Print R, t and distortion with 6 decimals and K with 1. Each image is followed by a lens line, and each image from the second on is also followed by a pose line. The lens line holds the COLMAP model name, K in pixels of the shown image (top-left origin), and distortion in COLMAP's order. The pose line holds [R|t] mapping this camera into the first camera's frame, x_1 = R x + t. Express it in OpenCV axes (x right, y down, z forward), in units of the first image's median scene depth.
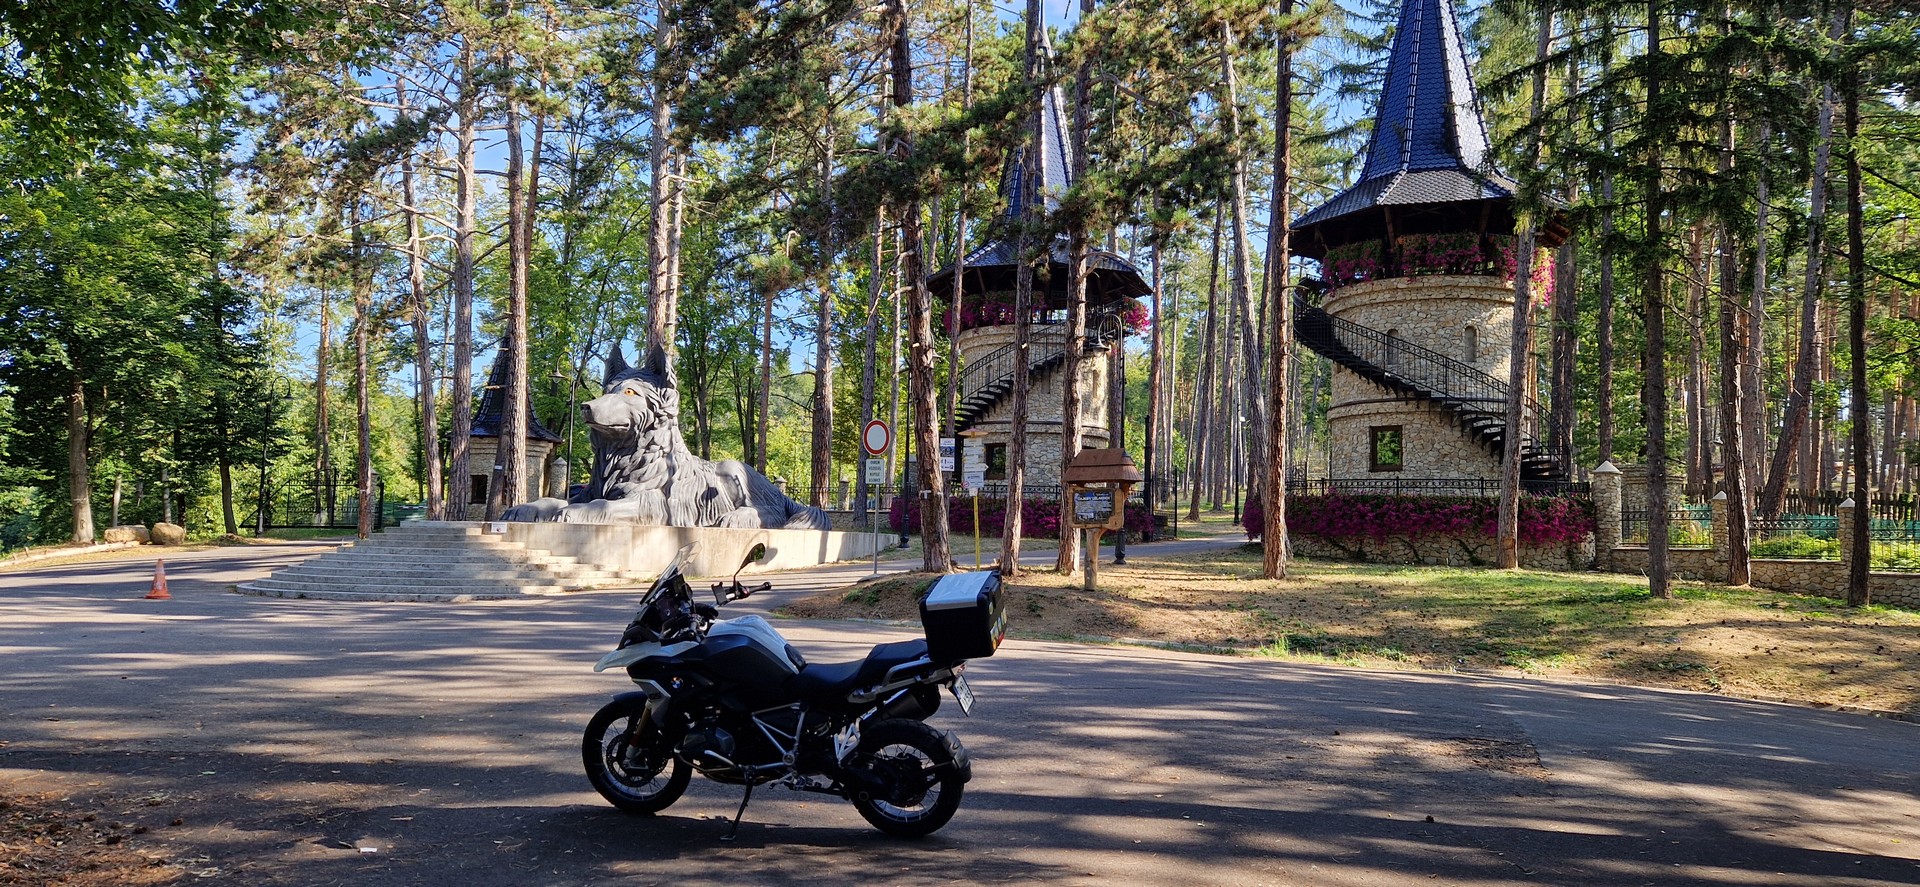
lens RADIAL K [[1327.3, 0, 978.0], [0, 1327.3, 430.8], [0, 0, 1]] dist [0.084013, -0.009361]
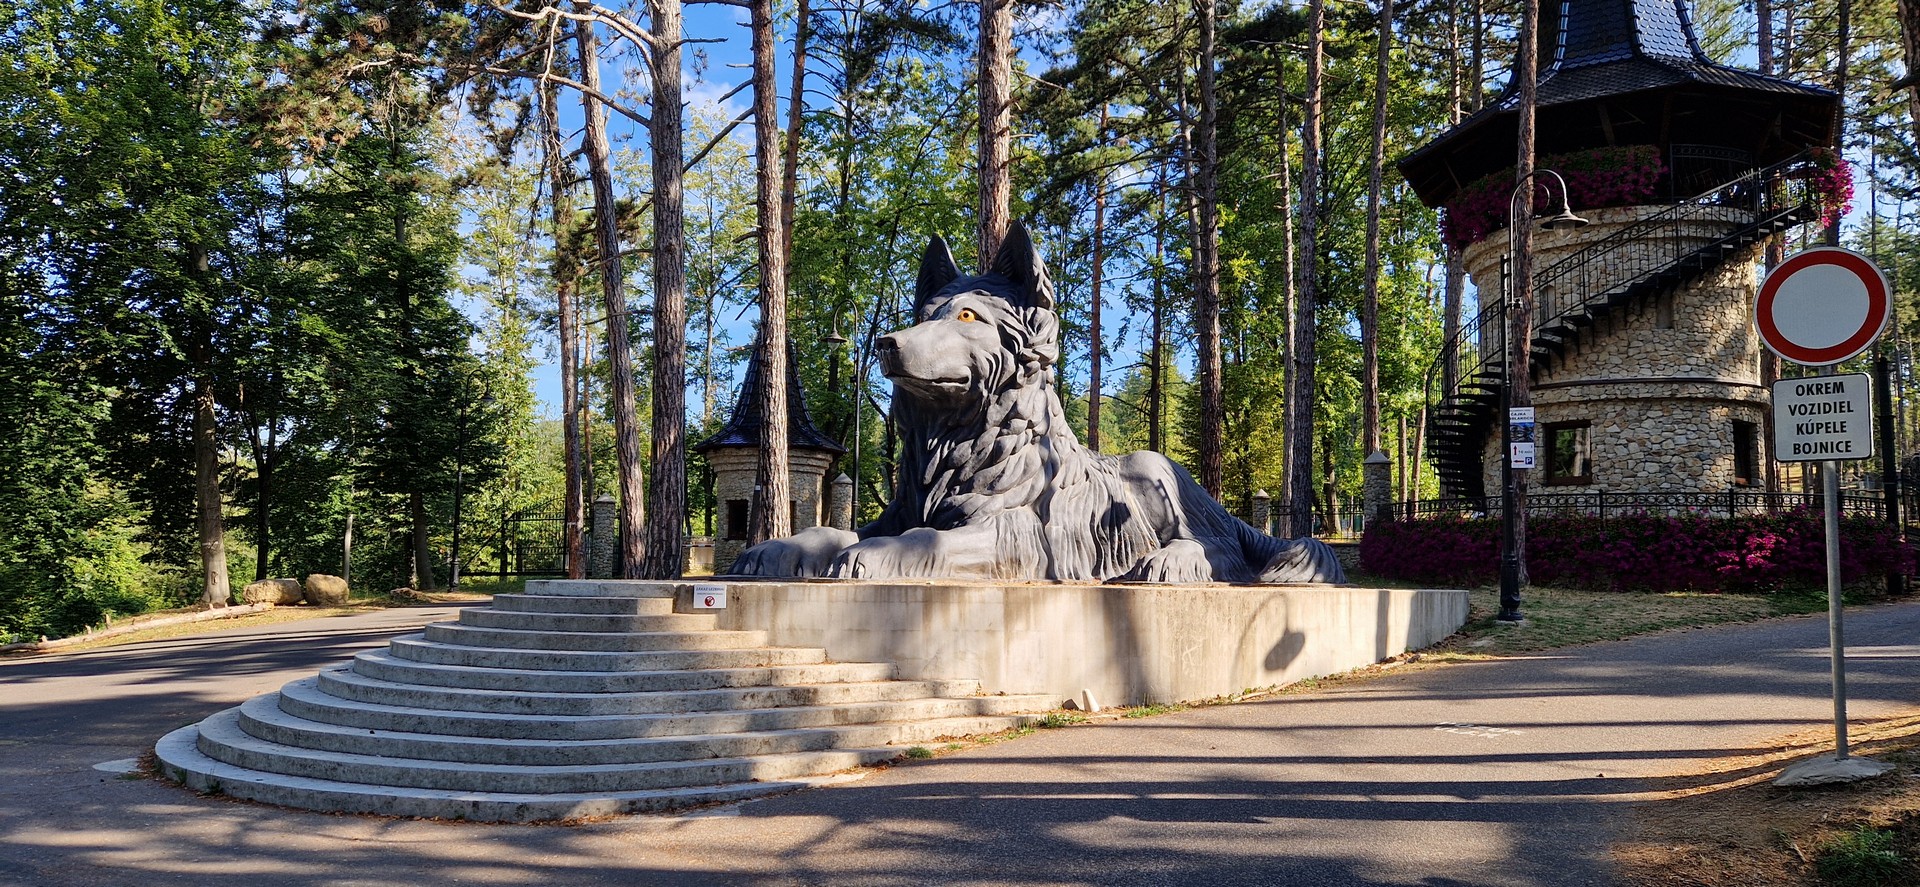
lens RADIAL K [[1327.3, 0, 956.7], [0, 1327.3, 442.1], [0, 0, 1]] dist [0.084013, -0.009361]
pose [[0.976249, -0.033143, -0.214102, -0.157903], [0.029958, 0.999387, -0.018105, 0.027754], [0.214571, 0.011261, 0.976643, 0.505418]]
